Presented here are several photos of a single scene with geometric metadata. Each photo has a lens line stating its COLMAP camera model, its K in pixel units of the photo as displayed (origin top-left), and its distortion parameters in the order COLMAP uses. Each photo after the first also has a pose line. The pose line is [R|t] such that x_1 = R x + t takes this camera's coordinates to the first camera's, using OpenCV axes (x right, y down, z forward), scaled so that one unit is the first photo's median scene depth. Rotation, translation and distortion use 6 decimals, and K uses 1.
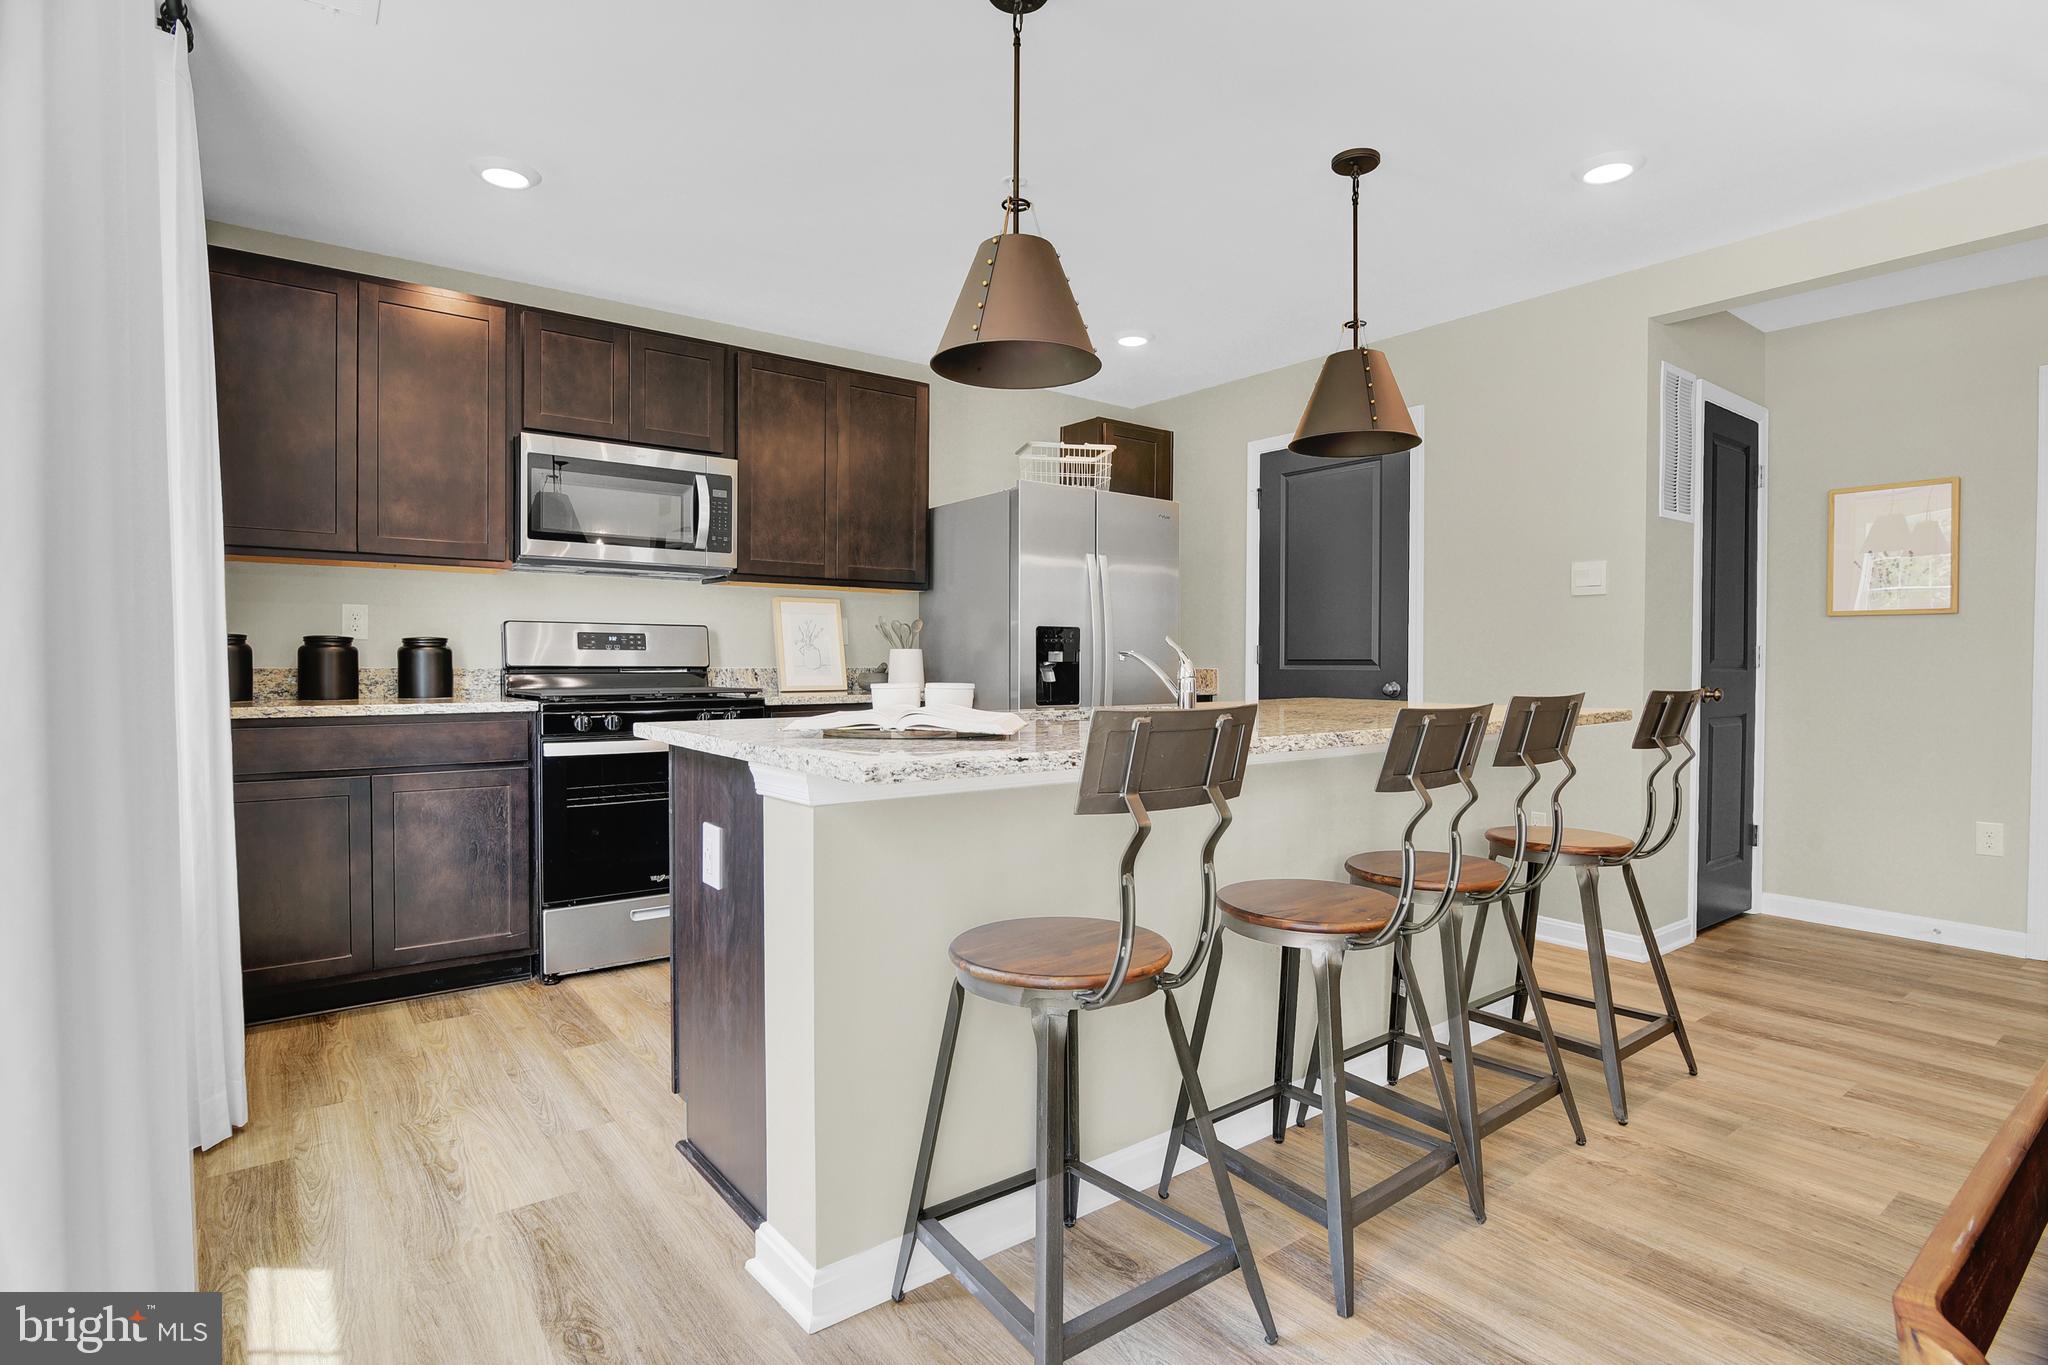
lens RADIAL K [[1030.0, 0, 1024.0], [0, 1030.0, 682.5], [0, 0, 1]] dist [-0.000237, 0.000043]
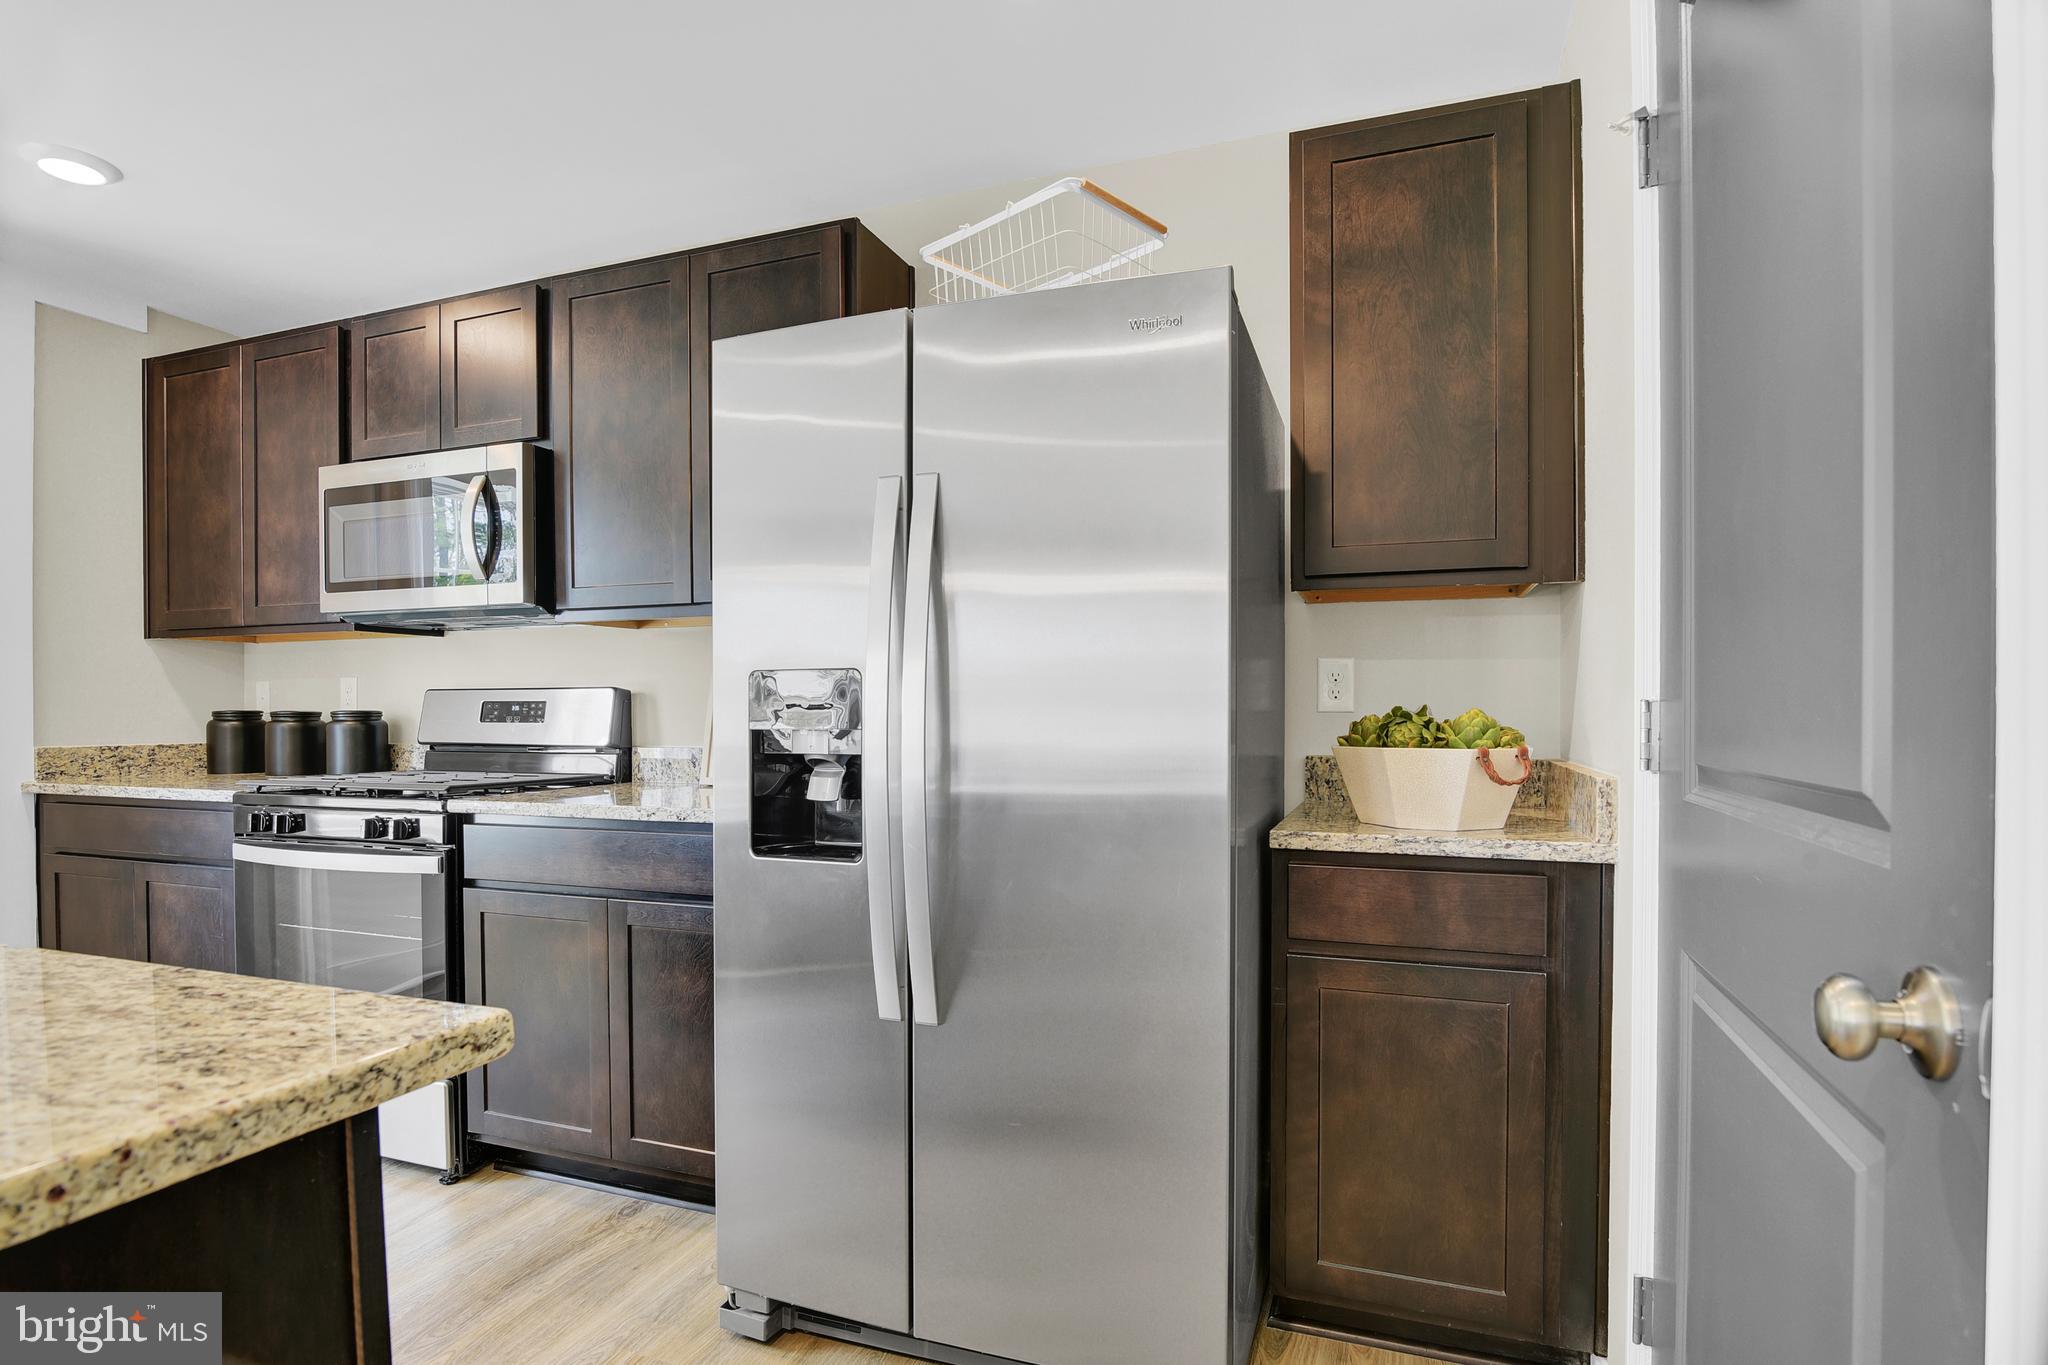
lens RADIAL K [[1030.0, 0, 1024.0], [0, 1030.0, 682.5], [0, 0, 1]] dist [-0.000237, 0.000043]
pose [[0.520990, -0.036519, -0.852781, 0.506330], [-0.018394, 0.998372, -0.053990, -0.029756], [0.853365, 0.043814, 0.519470, 1.012600]]
